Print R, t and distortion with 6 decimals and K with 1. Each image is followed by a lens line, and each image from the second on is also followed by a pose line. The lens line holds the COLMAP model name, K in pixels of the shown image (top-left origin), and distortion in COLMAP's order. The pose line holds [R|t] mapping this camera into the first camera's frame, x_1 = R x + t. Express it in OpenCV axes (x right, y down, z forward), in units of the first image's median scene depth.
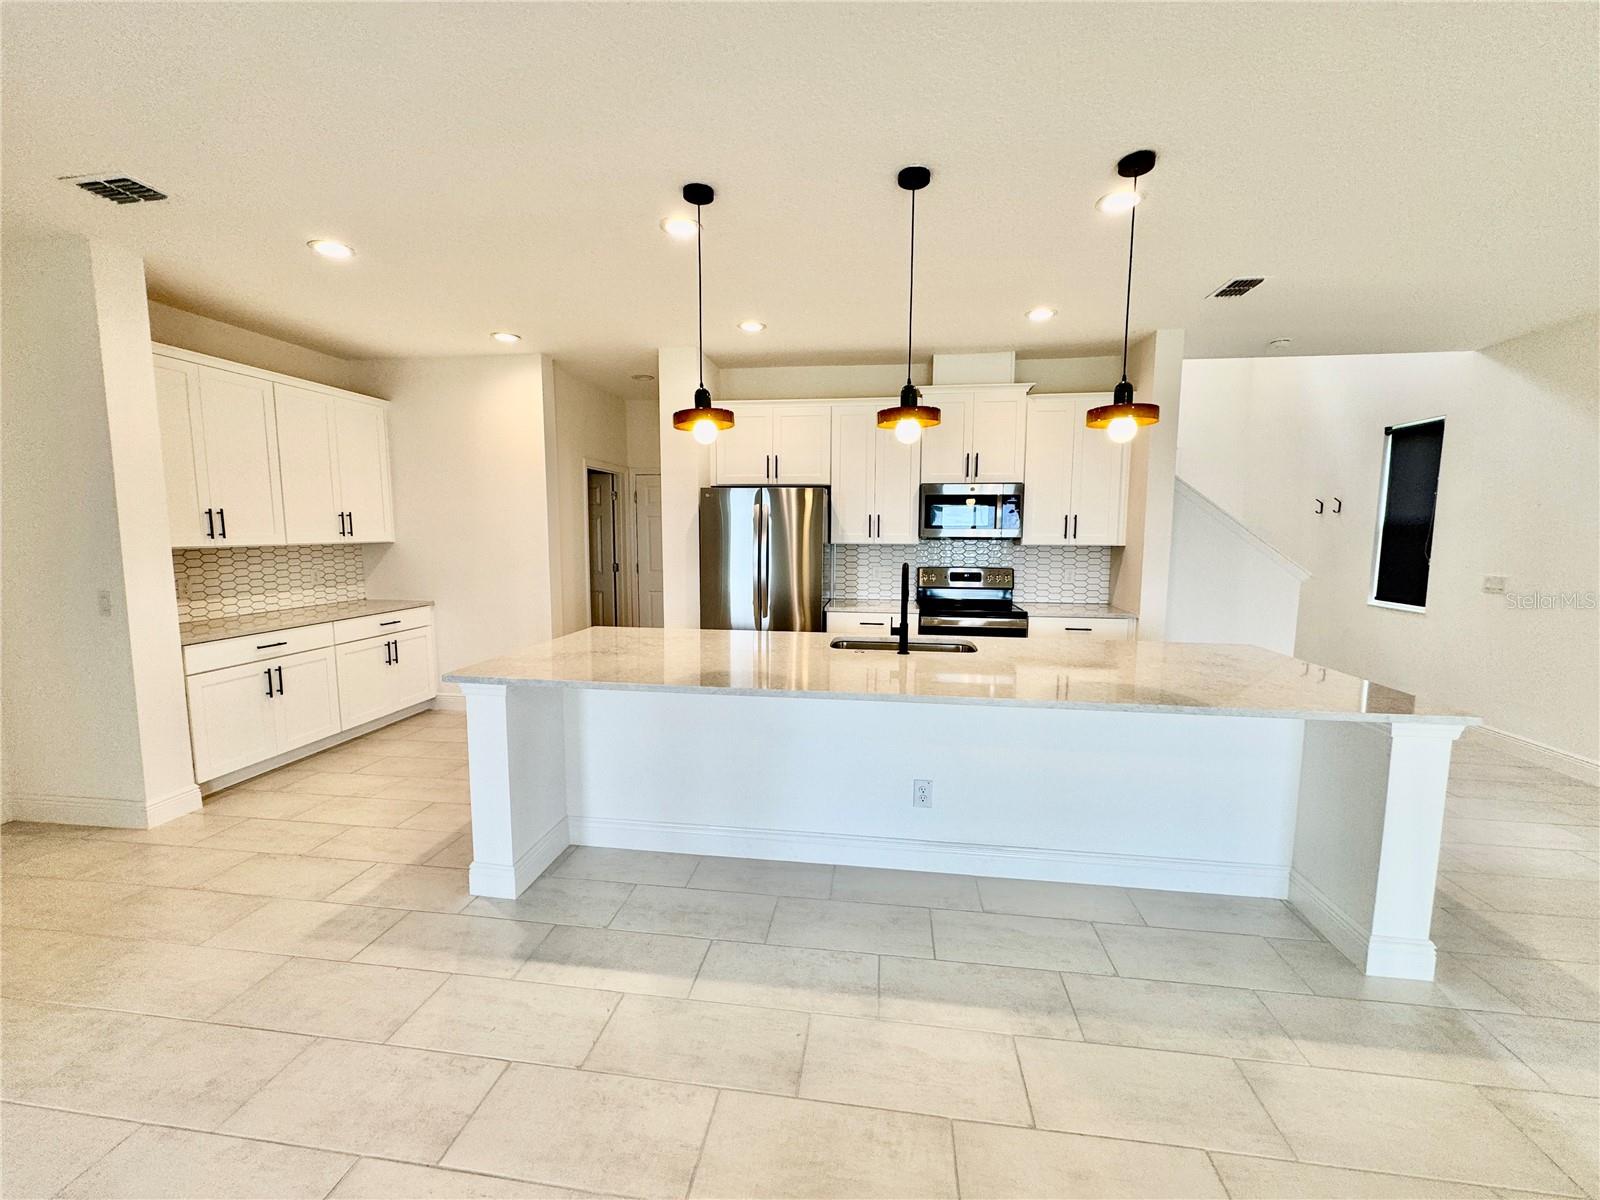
lens RADIAL K [[639.1, 0, 805.8], [0, 639.1, 595.5], [0, 0, 1]] dist [-0.003473, 0.001295]
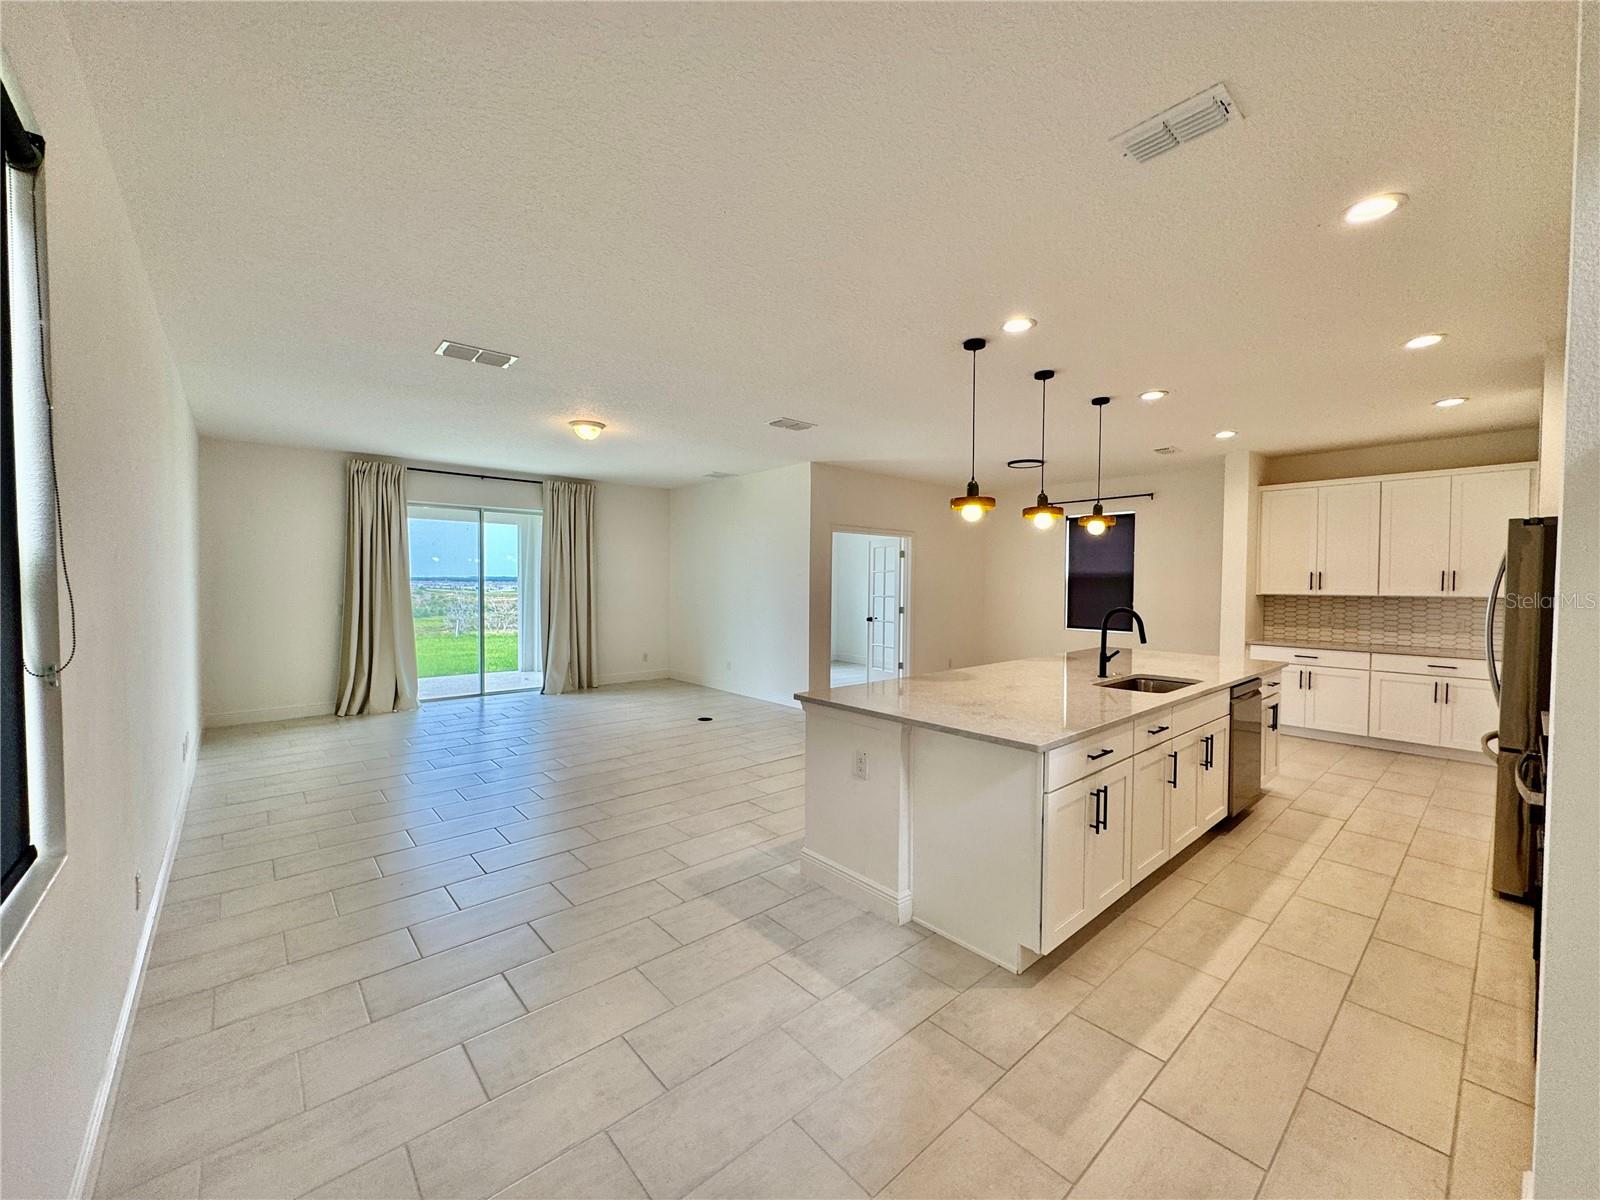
lens RADIAL K [[639.1, 0, 800.5], [0, 639.1, 602.6], [0, 0, 1]] dist [-0.003473, 0.001295]
pose [[-0.660889, 0.017828, -0.750272, 0.957123], [-0.085513, 0.991418, 0.098884, -0.085283], [0.745596, 0.129510, -0.653692, 0.870523]]
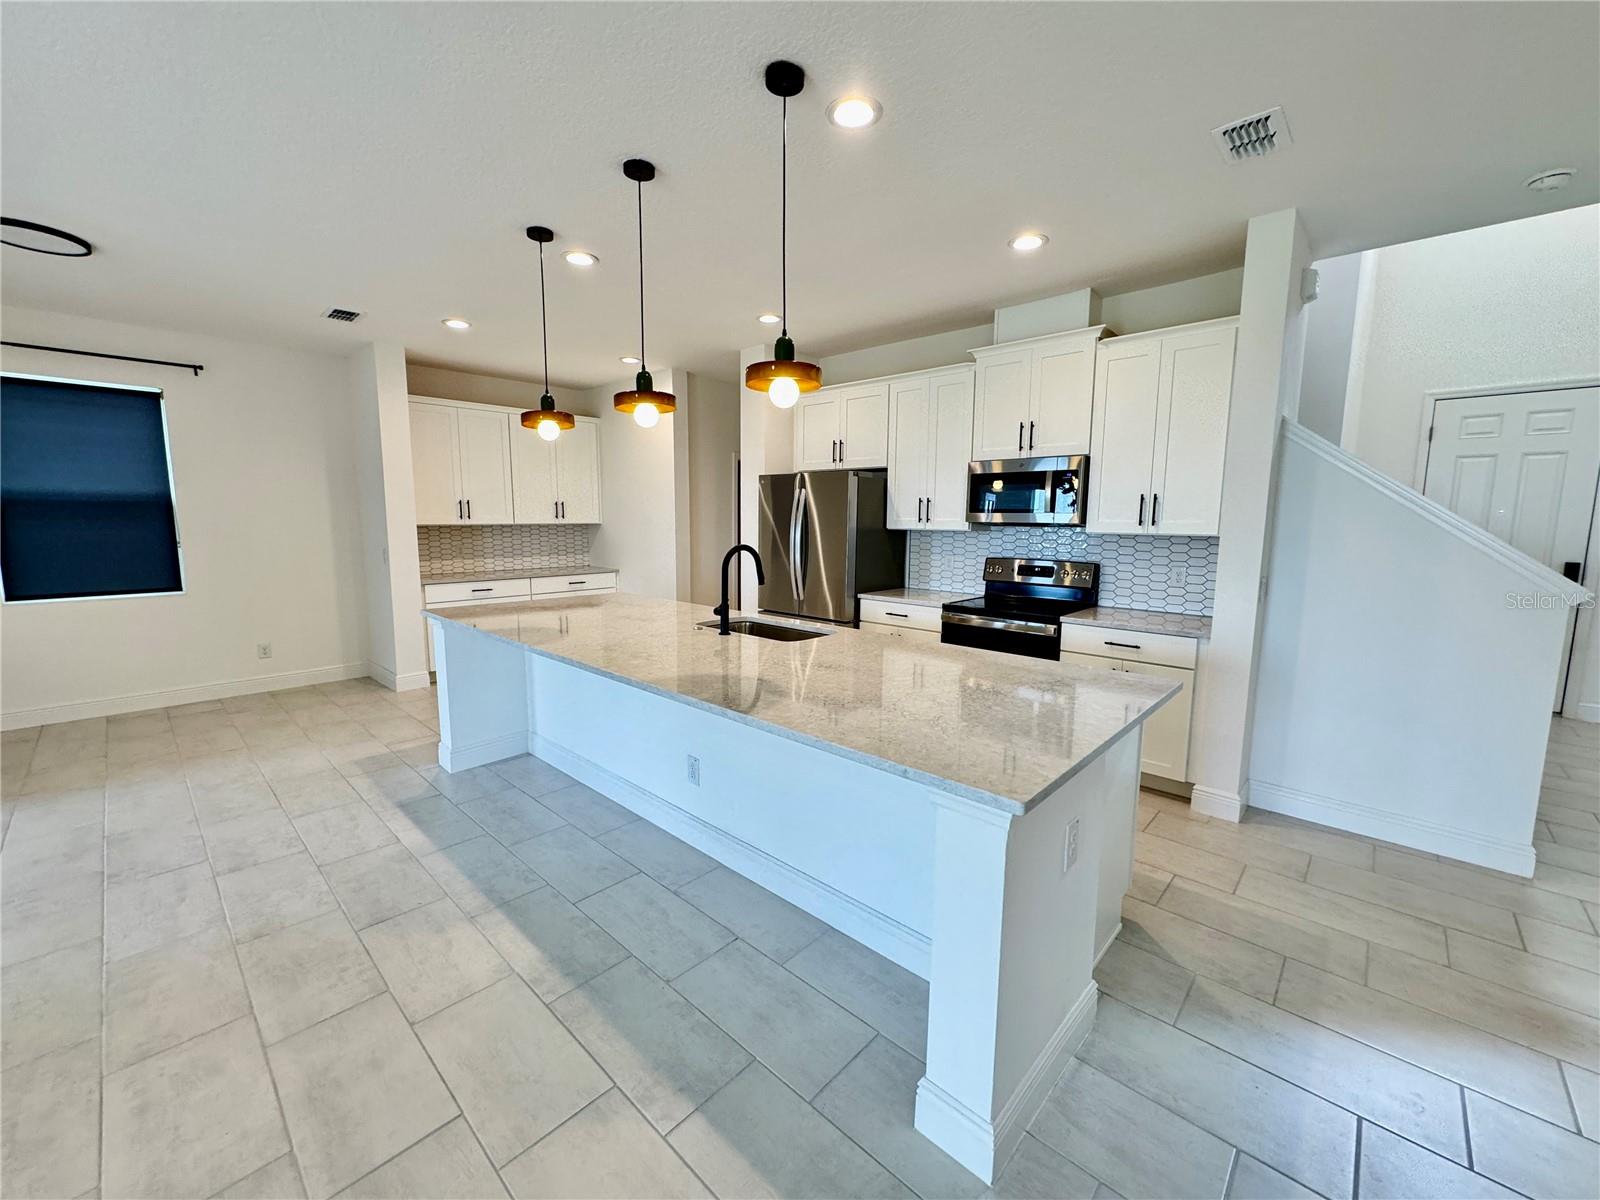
lens RADIAL K [[639.1, 0, 799.0], [0, 639.1, 595.6], [0, 0, 1]] dist [-0.003473, 0.001295]
pose [[0.817685, 0.072001, -0.571146, 0.516343], [-0.061937, 0.997392, 0.037063, -0.009432], [0.572325, 0.005069, 0.820011, 0.151300]]
